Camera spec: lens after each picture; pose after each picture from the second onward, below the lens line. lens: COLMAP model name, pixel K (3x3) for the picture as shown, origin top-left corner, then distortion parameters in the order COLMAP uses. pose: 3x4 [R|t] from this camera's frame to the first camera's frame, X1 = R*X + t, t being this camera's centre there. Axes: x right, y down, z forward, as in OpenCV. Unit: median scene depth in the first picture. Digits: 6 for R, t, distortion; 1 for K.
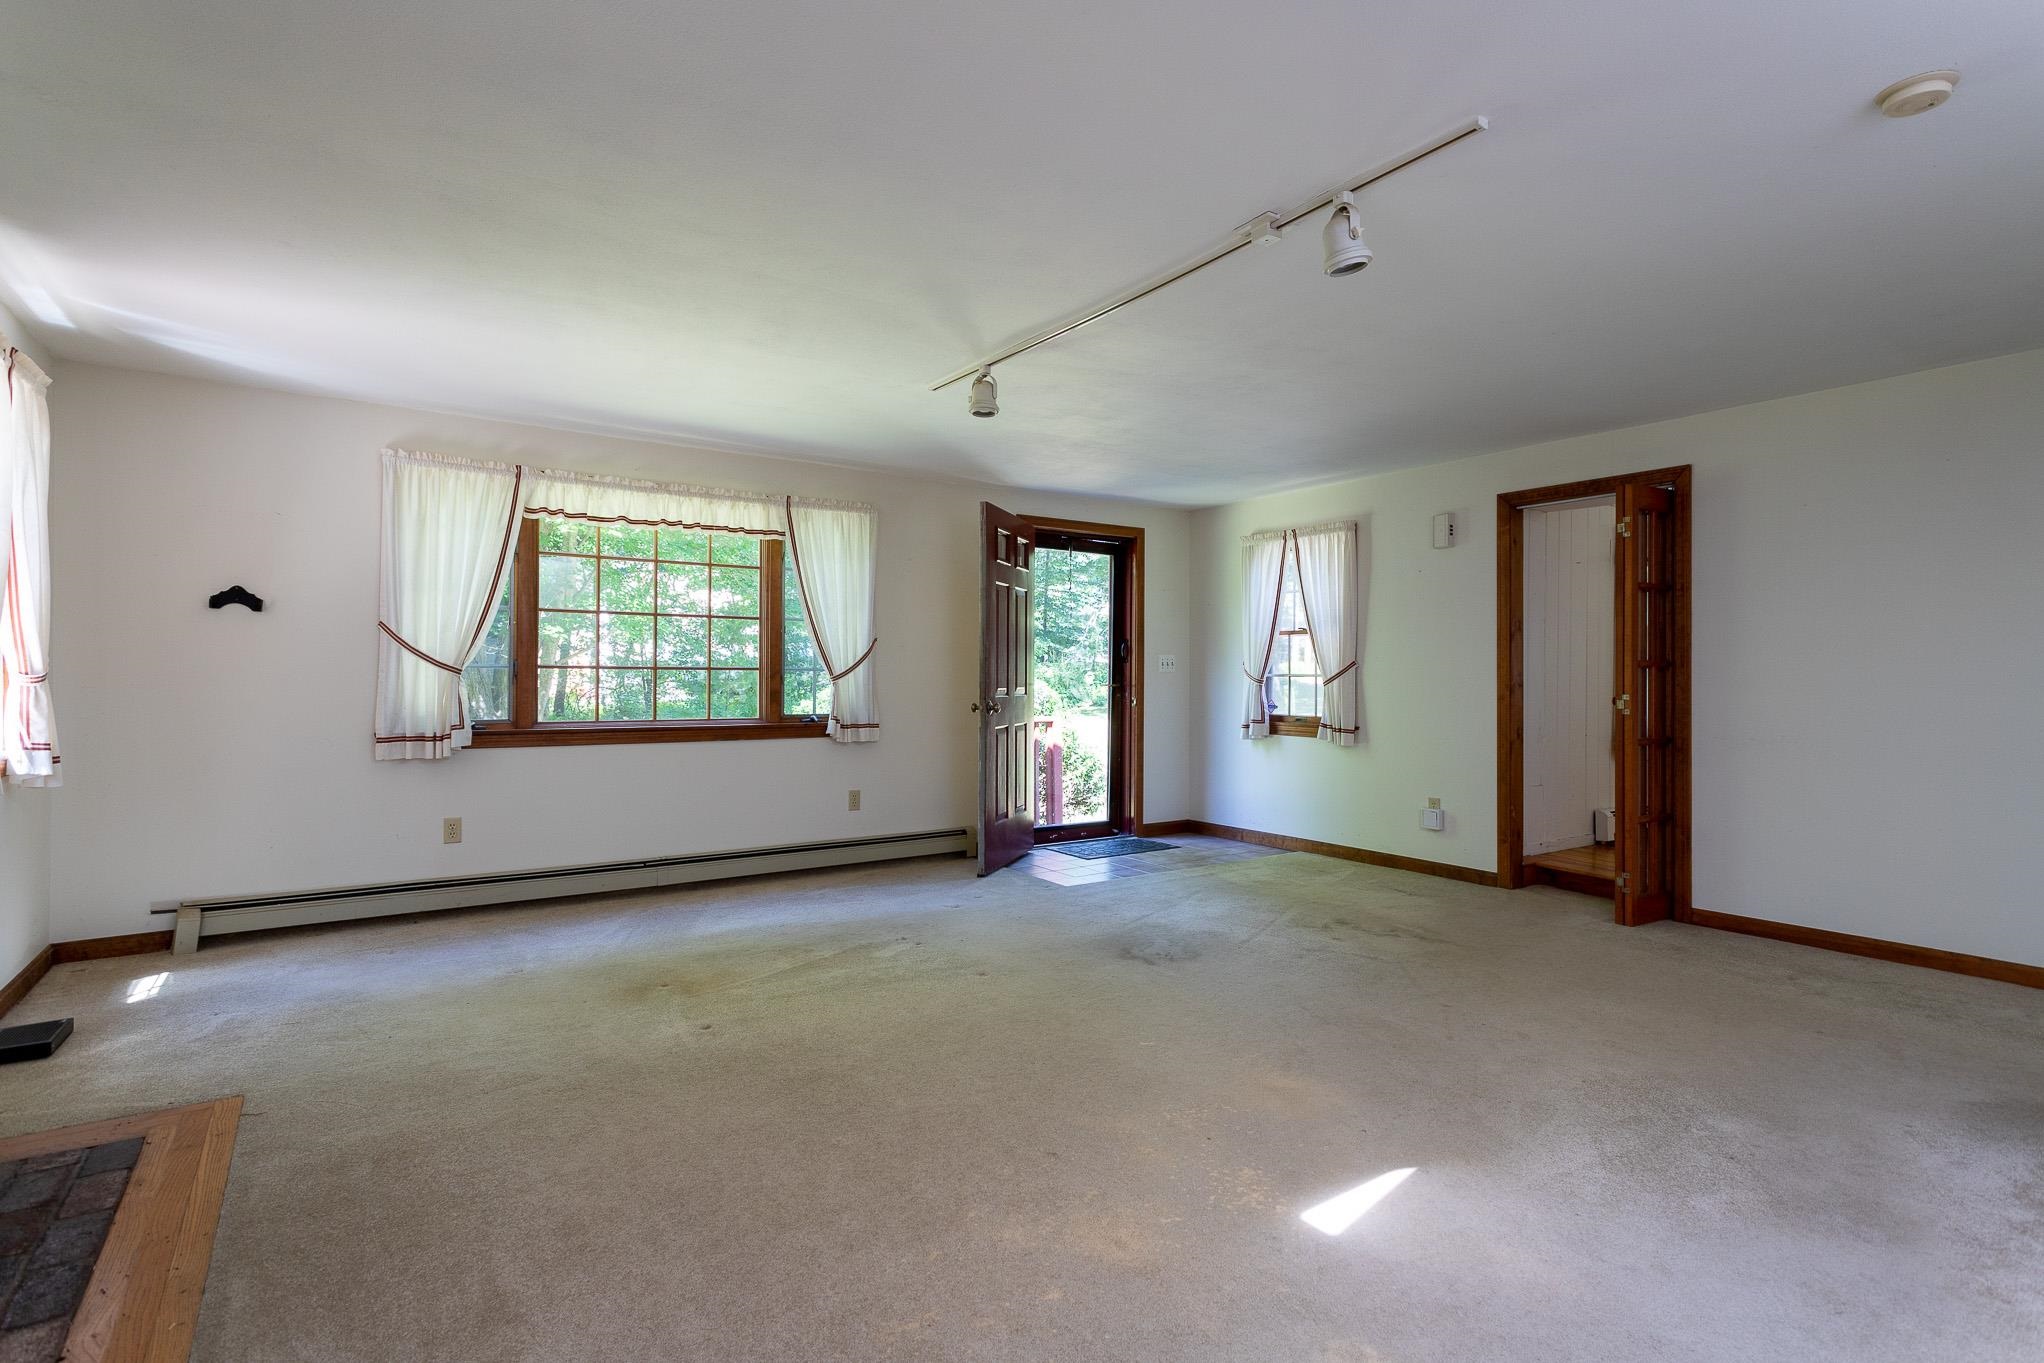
lens RADIAL K [[997.2, 0, 1027.2], [0, 997.2, 672.7], [0, 0, 1]] dist [0.000961, 0.001038]
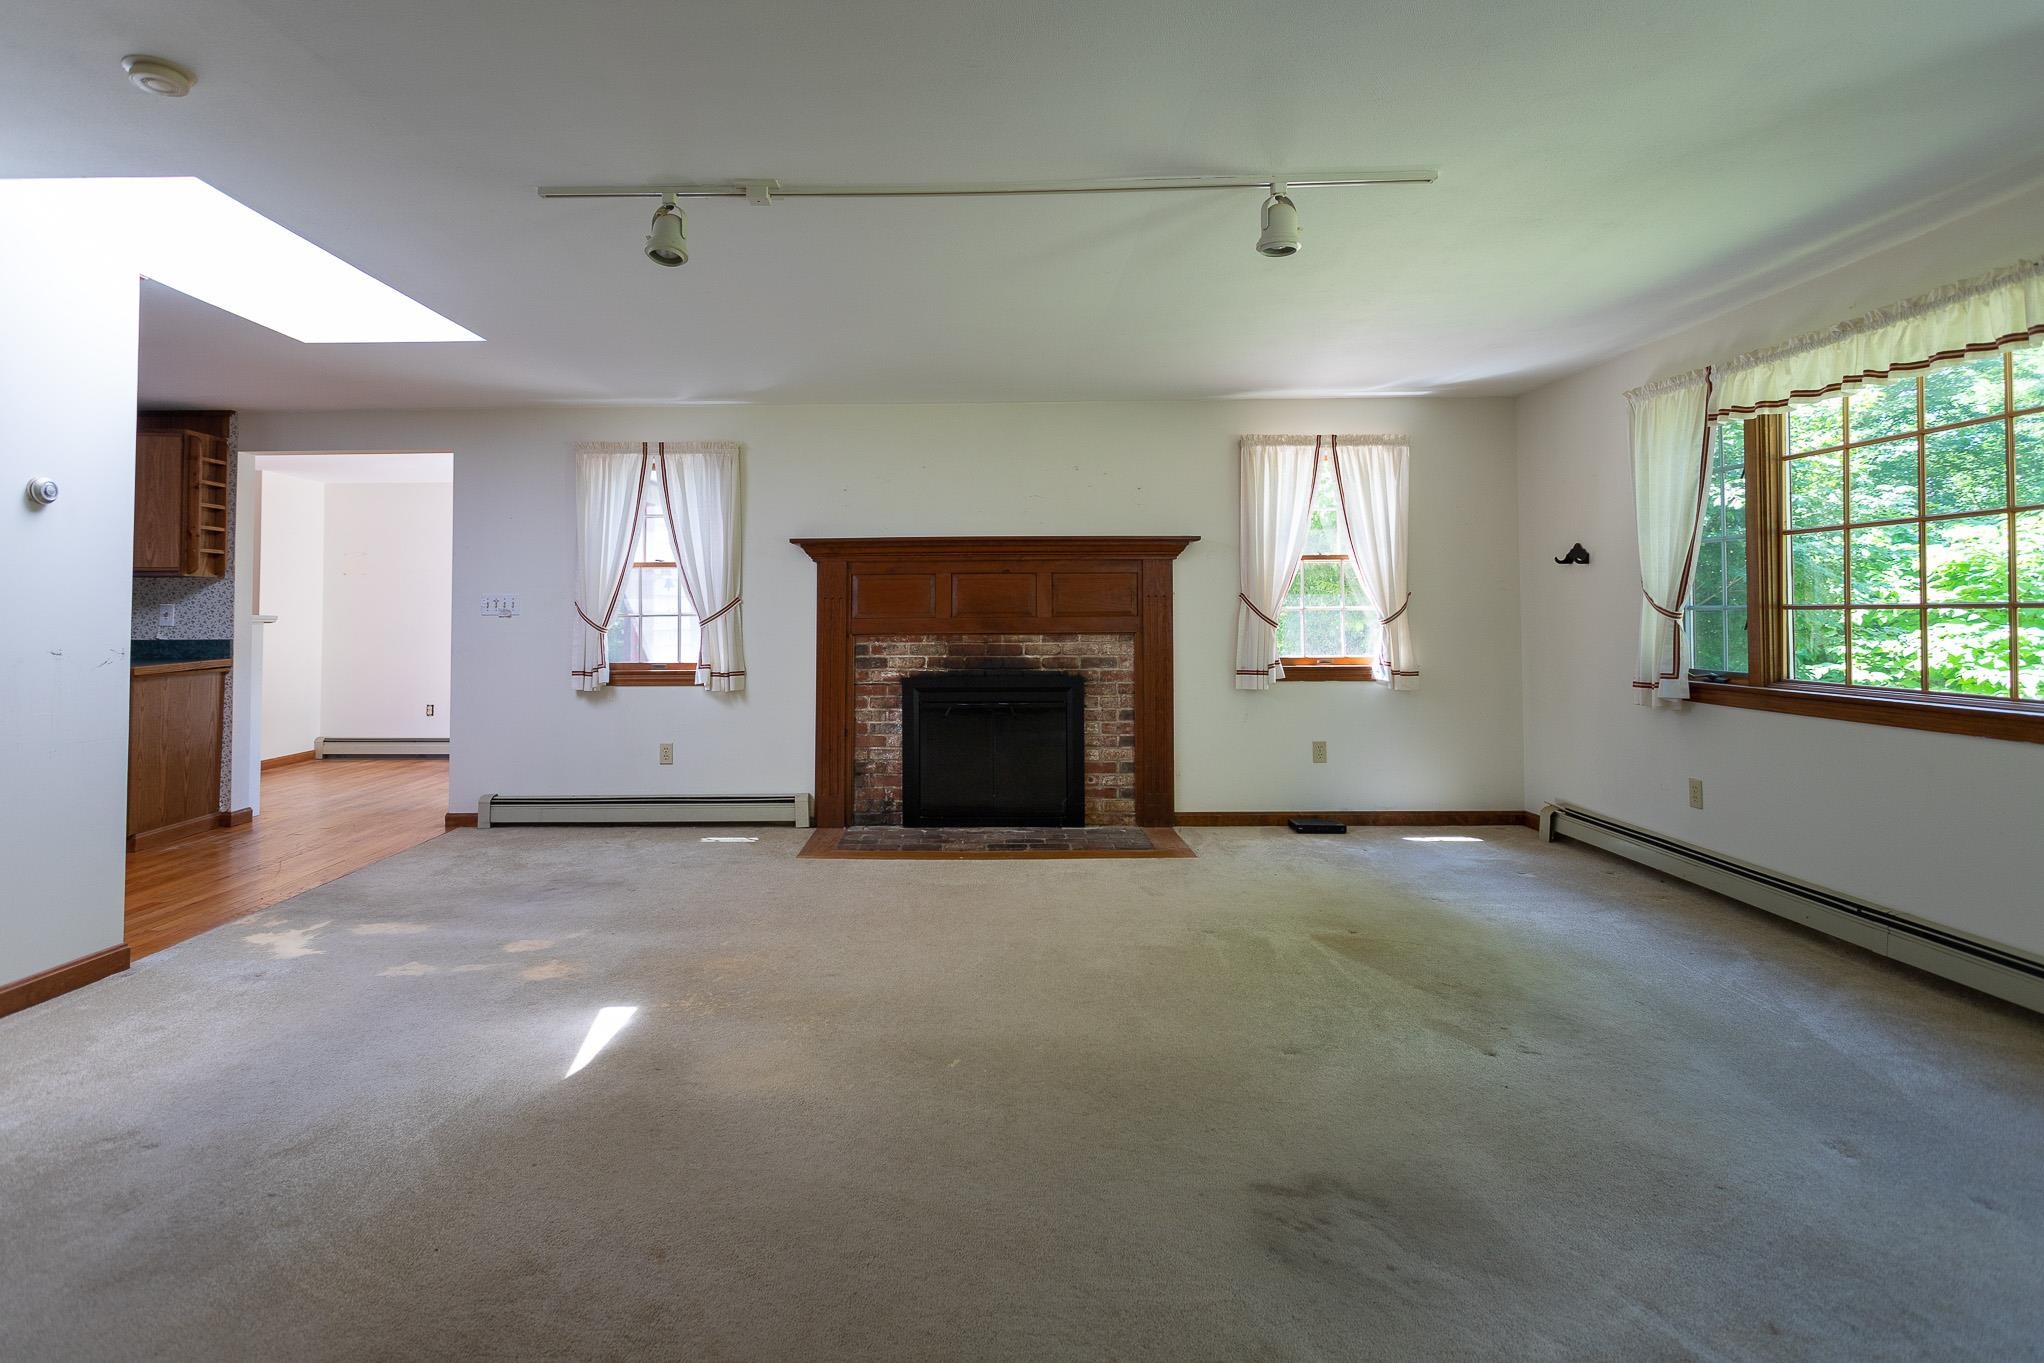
lens RADIAL K [[1002.2, 0, 962.5], [0, 1002.2, 589.8], [0, 0, 1]] dist [-0.003877, 0.000506]
pose [[-0.577143, -0.024867, -0.816265, 0.455797], [0.004562, 0.999422, -0.033673, 0.003066], [0.816631, -0.023158, -0.576696, 0.841912]]
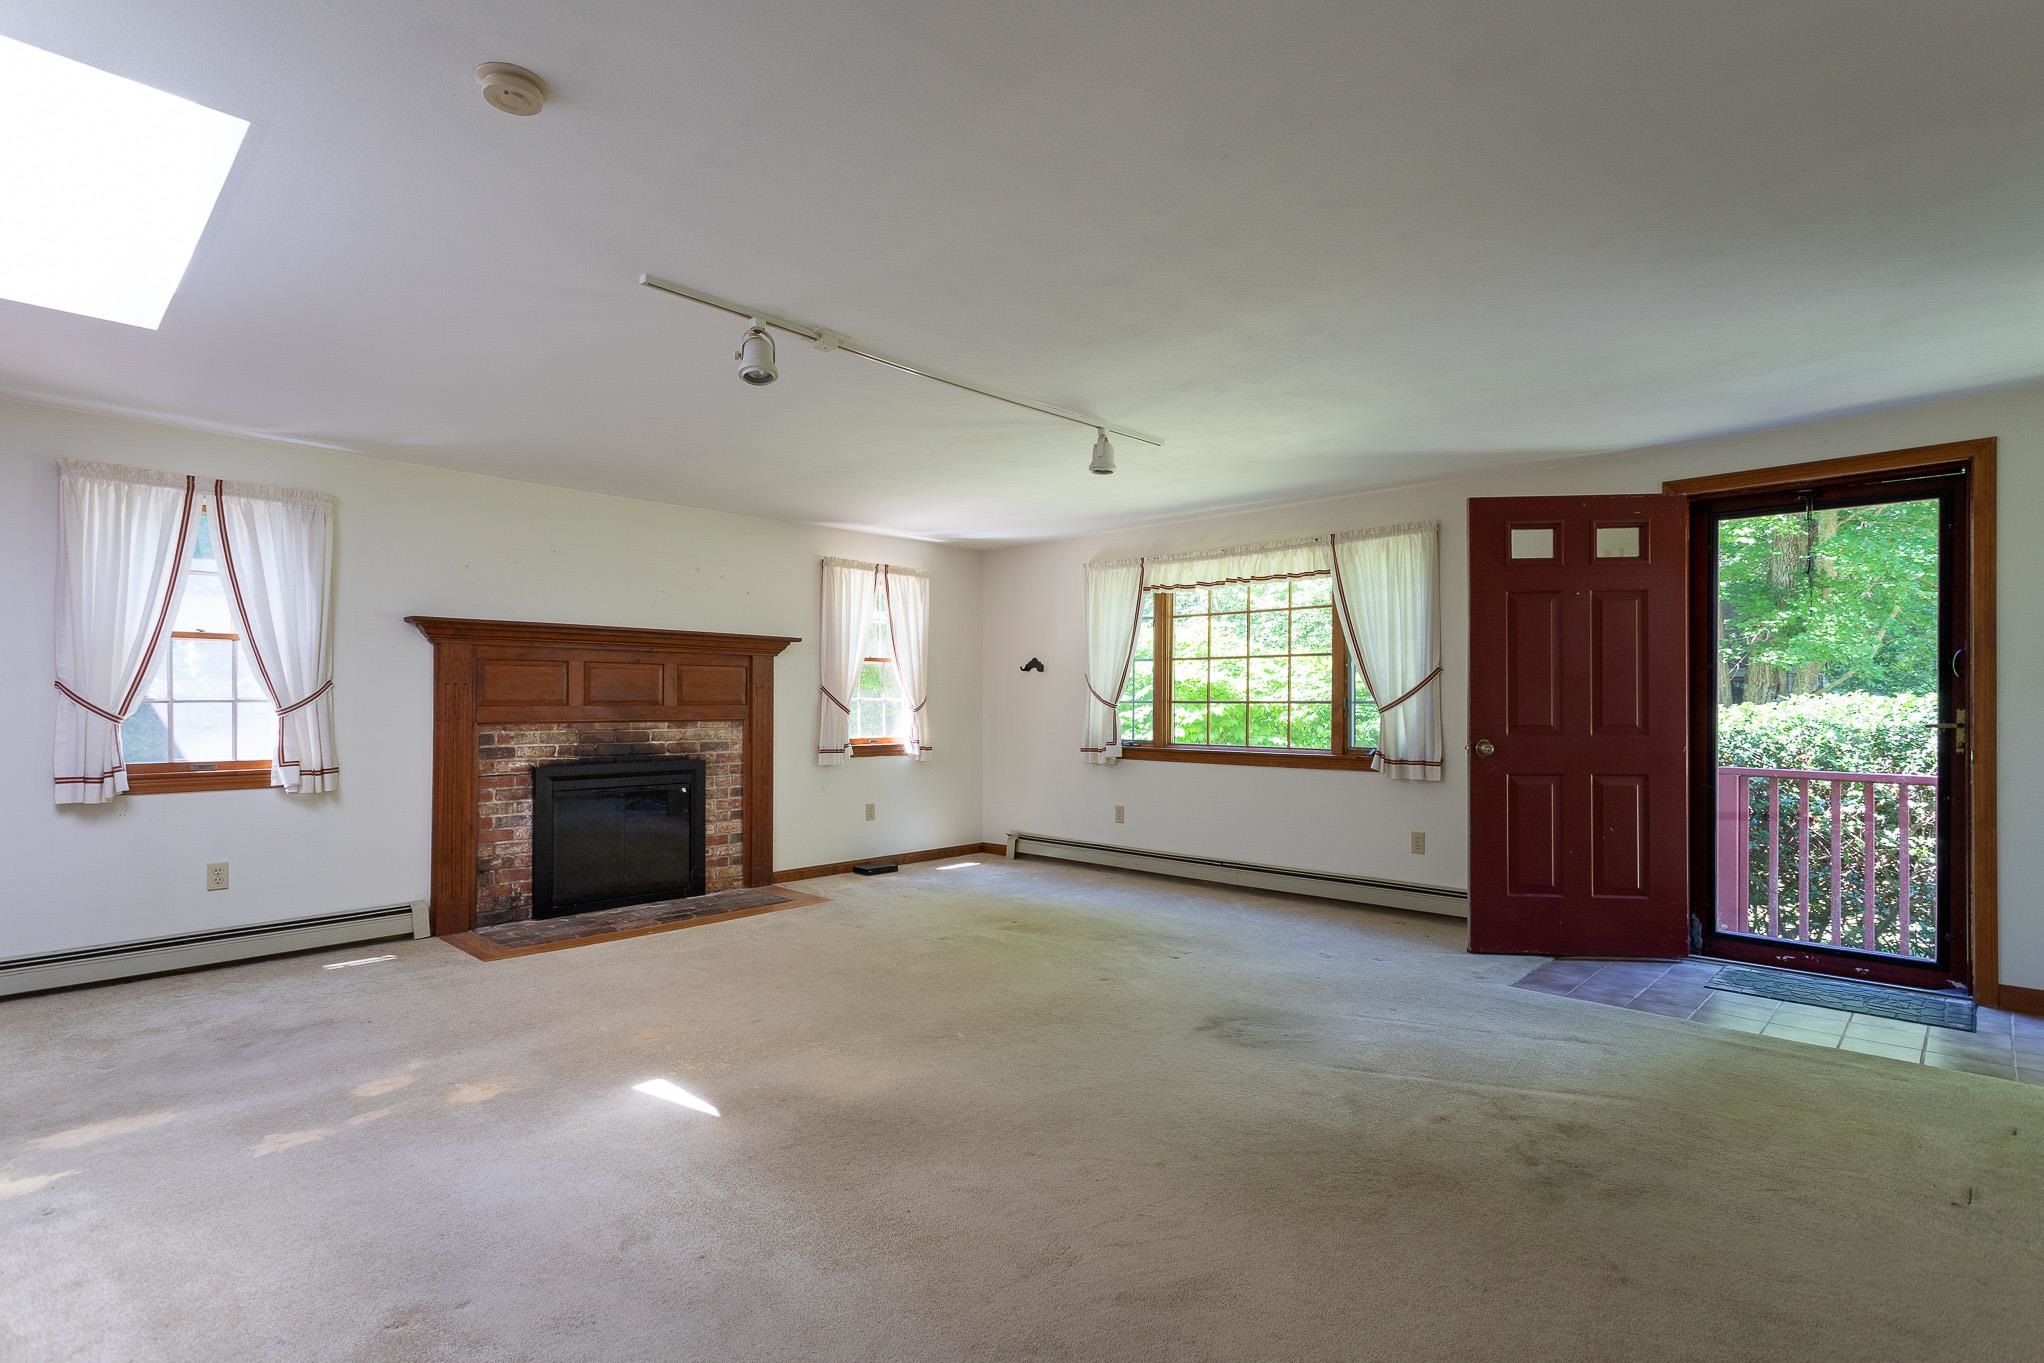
lens RADIAL K [[971.2, 0, 993.2], [0, 971.2, 706.9], [0, 0, 1]] dist [0.001340, 0.000756]
pose [[0.188340, -0.001798, -0.982102, 0.680910], [0.003239, 0.999994, -0.001209, 0.000947], [0.982098, -0.002954, 0.188345, 0.468510]]
